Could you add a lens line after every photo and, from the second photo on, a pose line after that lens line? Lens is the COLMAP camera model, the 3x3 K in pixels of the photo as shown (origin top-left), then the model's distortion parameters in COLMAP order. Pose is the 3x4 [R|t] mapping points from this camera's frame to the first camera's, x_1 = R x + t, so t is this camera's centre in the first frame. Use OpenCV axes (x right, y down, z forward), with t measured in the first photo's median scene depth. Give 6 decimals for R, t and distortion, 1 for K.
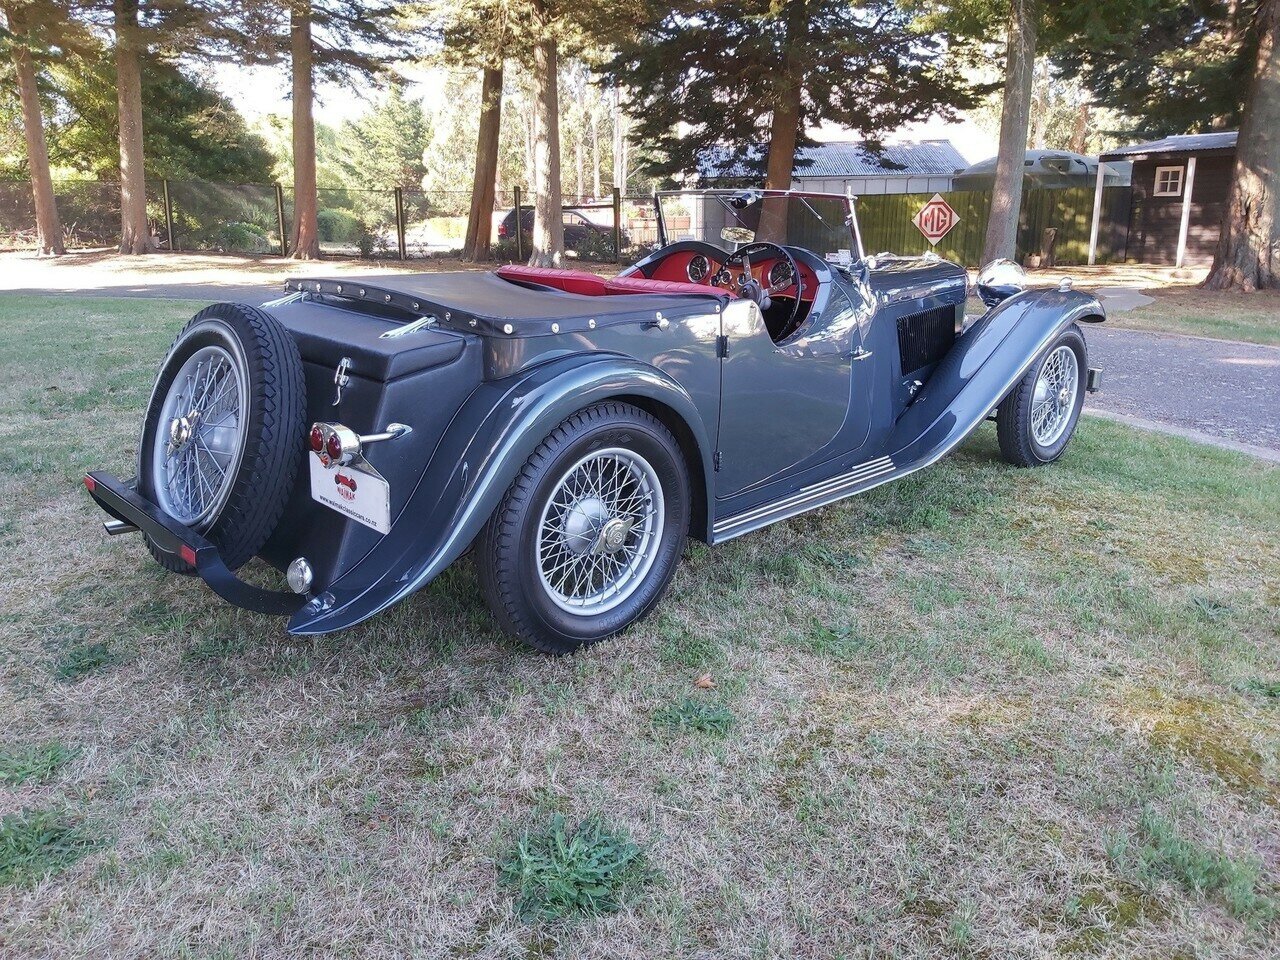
lens RADIAL K [[985.6, 0, 633.4], [0, 985.6, 483.6], [0, 0, 1]] dist [0.085311, -0.160386]
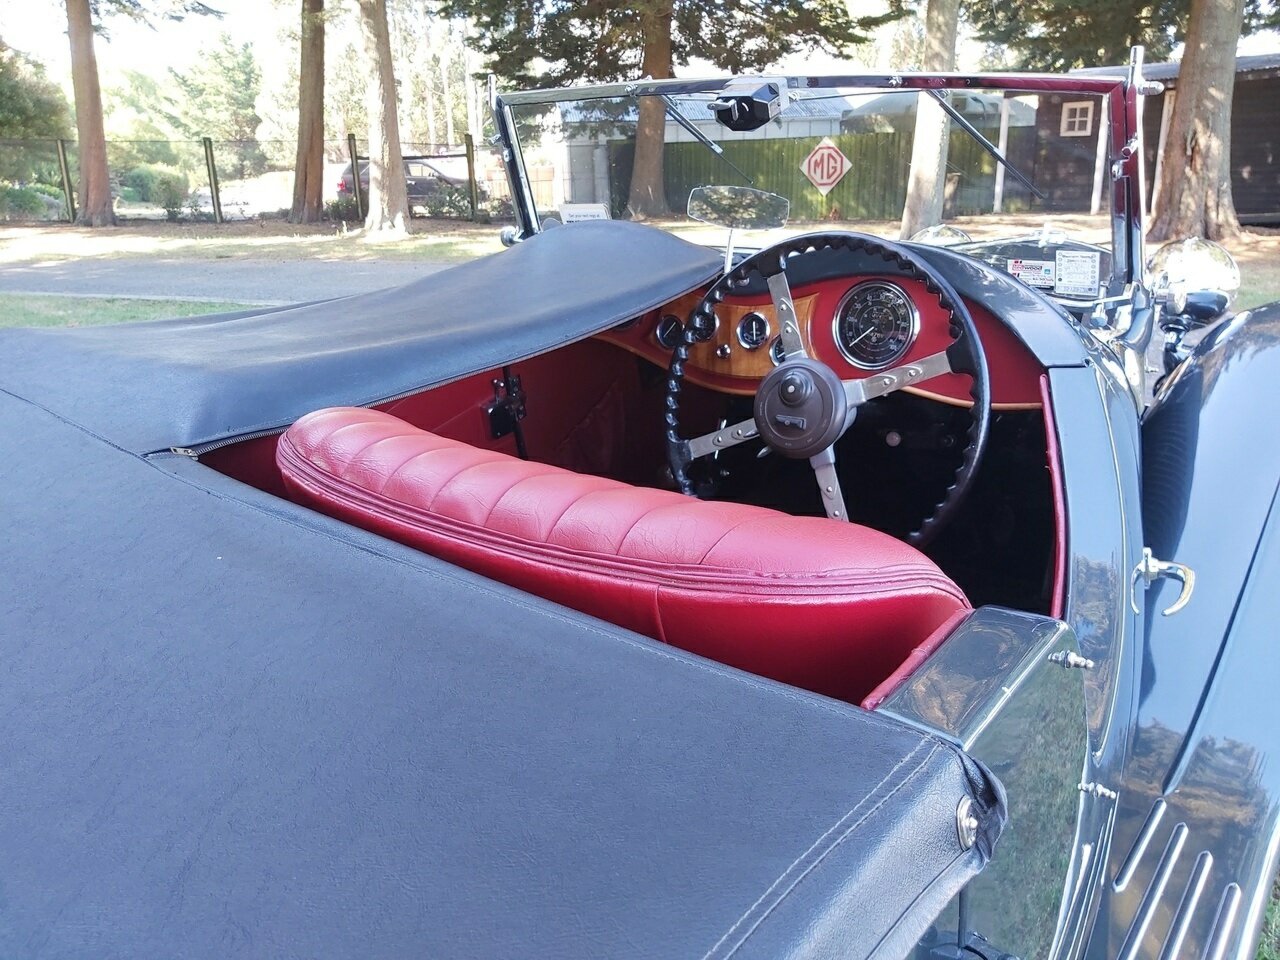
lens RADIAL K [[985.6, 0, 633.4], [0, 985.6, 483.6], [0, 0, 1]] dist [0.085311, -0.160386]
pose [[0.991022, -0.055065, 0.121831, 0.003051], [0.049461, 0.997595, 0.048556, -0.024763], [-0.124212, -0.042094, 0.991362, 0.093634]]
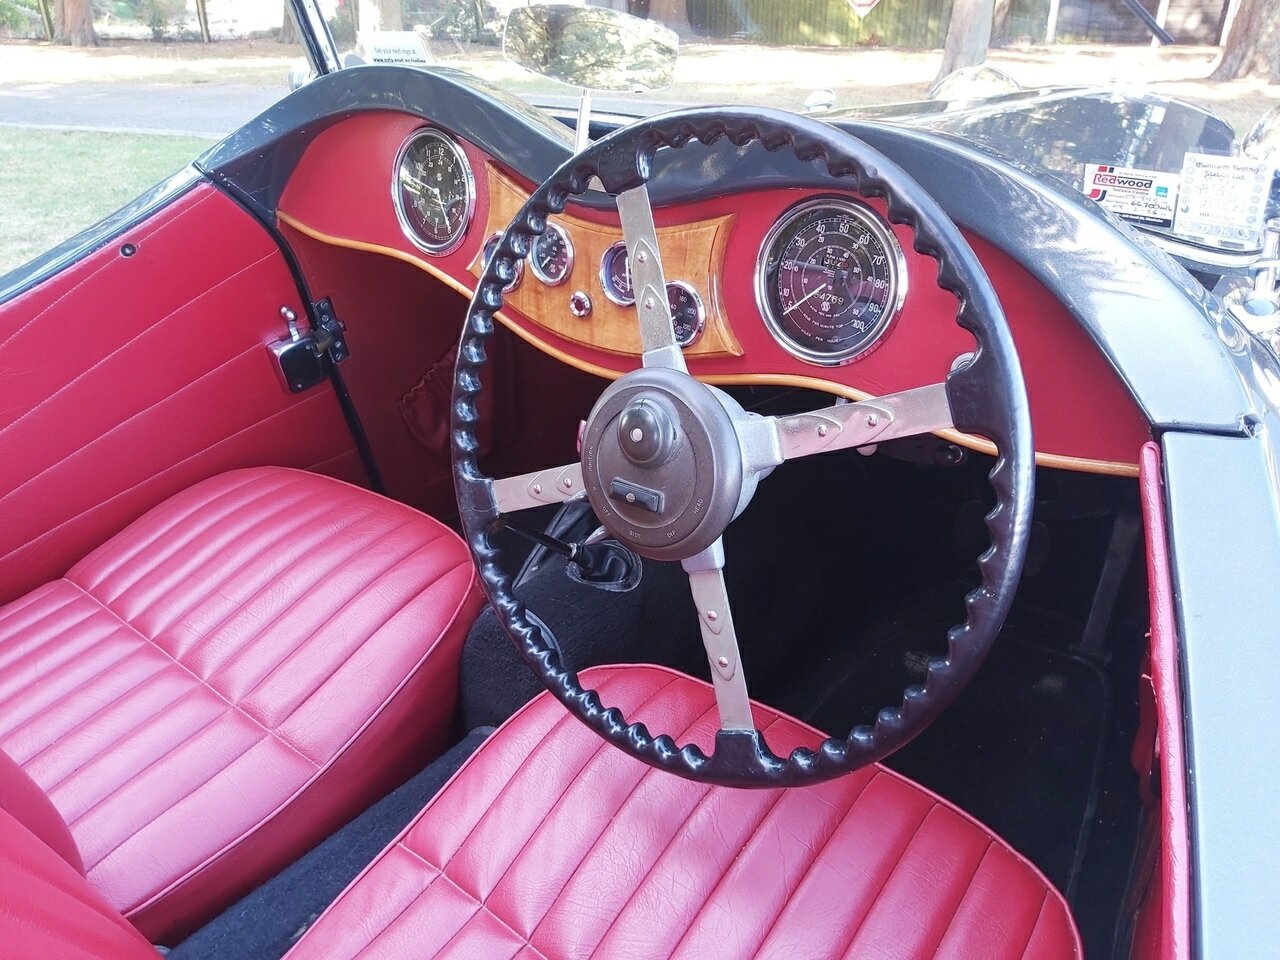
lens RADIAL K [[991.1, 0, 632.1], [0, 991.1, 477.0], [0, 0, 1]] dist [0.063021, -0.120120]
pose [[0.994422, -0.051155, 0.092243, 0.013208], [0.032129, 0.979868, 0.197043, -0.029820], [-0.100466, -0.192980, 0.976046, 0.114299]]
